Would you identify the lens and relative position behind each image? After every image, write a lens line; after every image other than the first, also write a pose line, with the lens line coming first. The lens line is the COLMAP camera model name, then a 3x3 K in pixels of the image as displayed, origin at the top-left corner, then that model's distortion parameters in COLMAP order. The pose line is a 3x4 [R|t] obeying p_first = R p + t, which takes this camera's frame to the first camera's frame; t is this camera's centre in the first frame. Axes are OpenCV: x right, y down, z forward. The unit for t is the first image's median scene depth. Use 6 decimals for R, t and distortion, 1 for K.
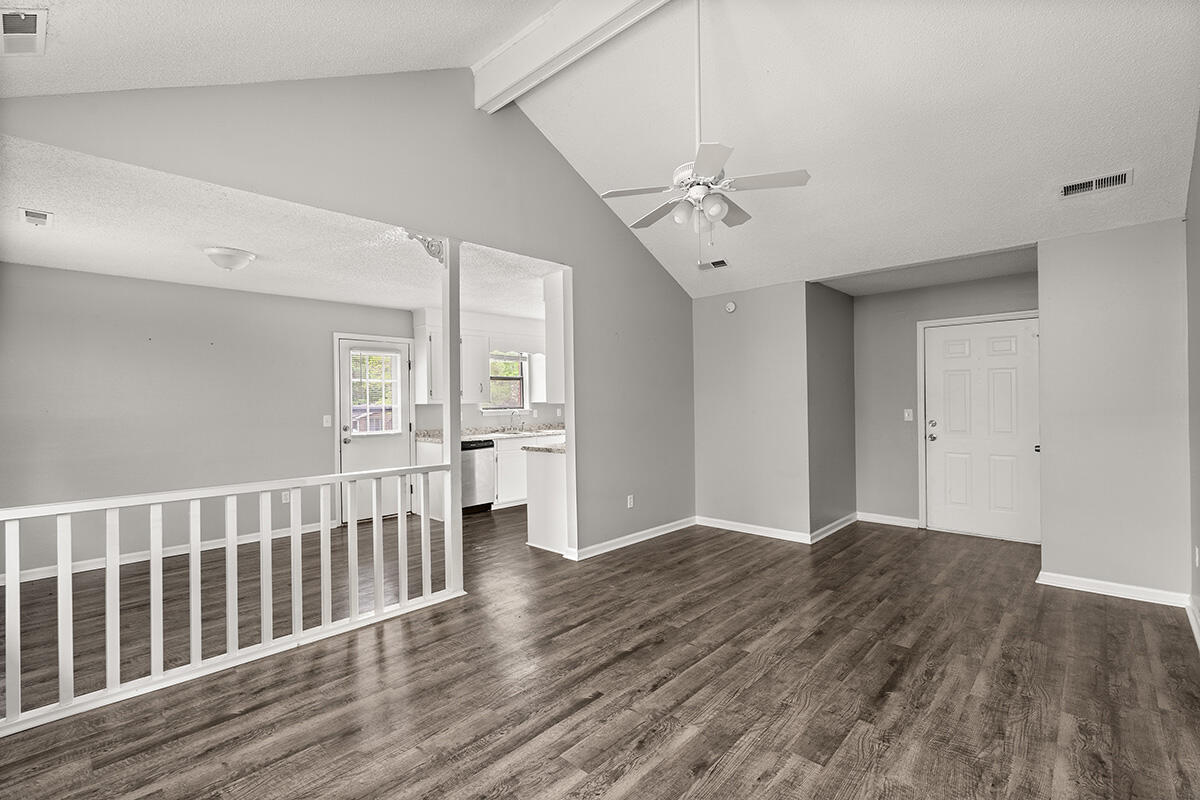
lens RADIAL K [[537.4, 0, 600.0], [0, 537.4, 400.0], [0, 0, 1]] dist [-0.007460, 0.002174]
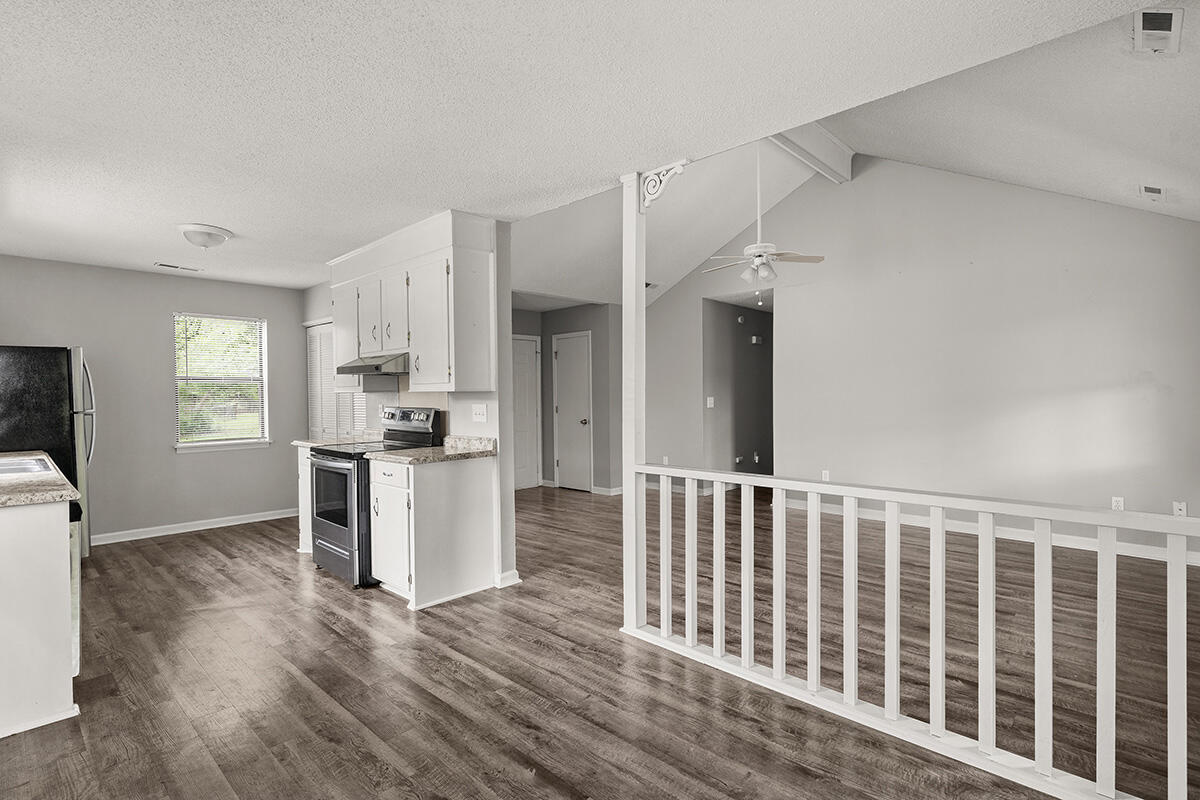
lens RADIAL K [[575.3, 0, 599.3], [0, 575.3, 403.2], [0, 0, 1]] dist [-0.000897, 0.000185]
pose [[0.003291, -0.004238, 0.999986, -1.455505], [0.005171, 0.999978, 0.004221, 0.035022], [-0.999981, 0.005157, 0.003313, 1.378079]]
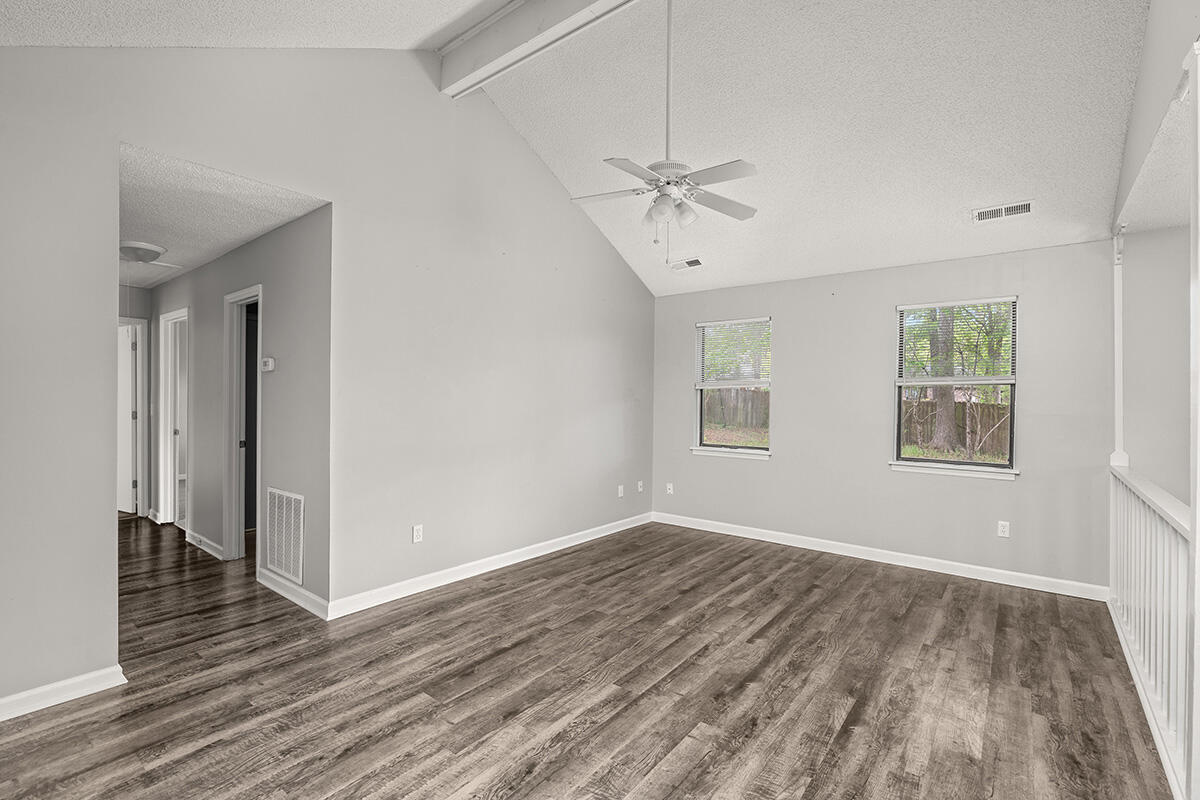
lens RADIAL K [[537.4, 0, 600.0], [0, 537.4, 400.0], [0, 0, 1]] dist [-0.007460, 0.002174]
pose [[-0.996696, 0.002845, -0.081169, 0.365908], [0.002623, 0.999993, 0.002841, 0.001323], [0.081176, 0.002619, -0.996696, 1.850574]]
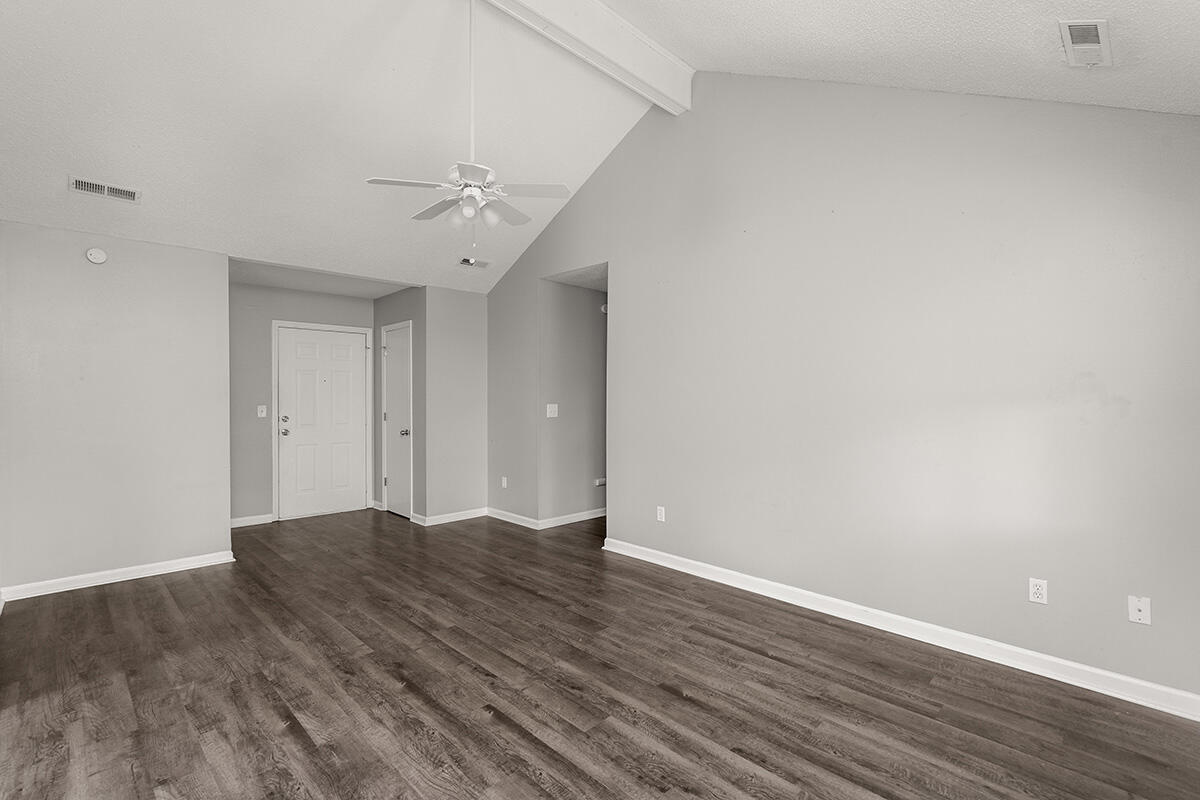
lens RADIAL K [[537.4, 0, 600.0], [0, 537.4, 400.0], [0, 0, 1]] dist [-0.007460, 0.002174]
pose [[0.031416, 0.007053, 0.999482, -0.789304], [-0.005413, 0.999962, -0.006886, 0.019883], [-0.999492, -0.005194, 0.031453, 0.664945]]
